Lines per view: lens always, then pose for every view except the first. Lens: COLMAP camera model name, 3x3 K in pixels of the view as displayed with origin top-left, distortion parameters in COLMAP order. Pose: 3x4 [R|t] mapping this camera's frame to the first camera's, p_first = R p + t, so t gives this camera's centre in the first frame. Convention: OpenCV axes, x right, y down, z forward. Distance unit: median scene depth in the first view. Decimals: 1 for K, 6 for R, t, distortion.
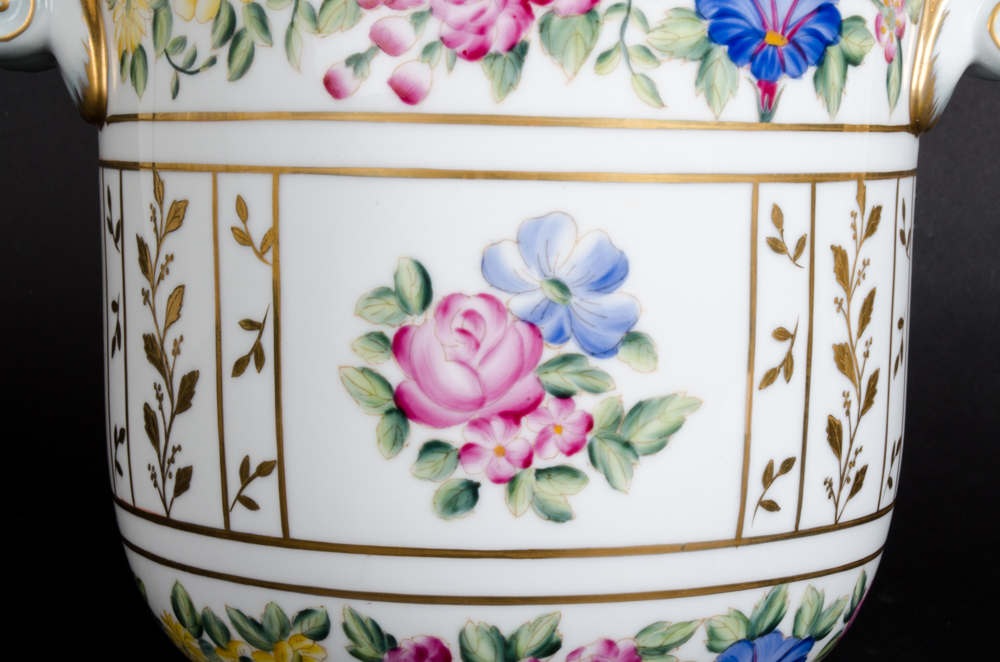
lens RADIAL K [[2461.0, 0, 496.6], [0, 2461.0, 333.6], [0, 0, 1]] dist [0.048457, 0.000000]
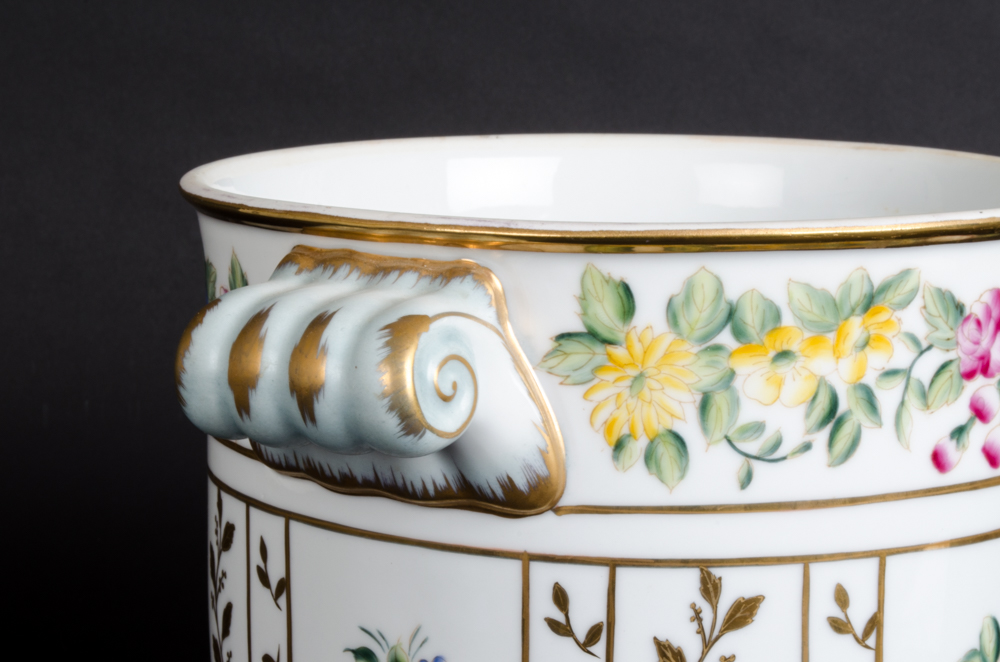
lens RADIAL K [[2461.0, 0, 494.4], [0, 2461.0, 331.7], [0, 0, 1]] dist [0.048457, 0.000000]
pose [[0.563047, -0.131602, 0.815880, -0.931207], [0.068917, 0.991278, 0.112333, -0.265532], [-0.823547, -0.007021, 0.567205, 0.570561]]
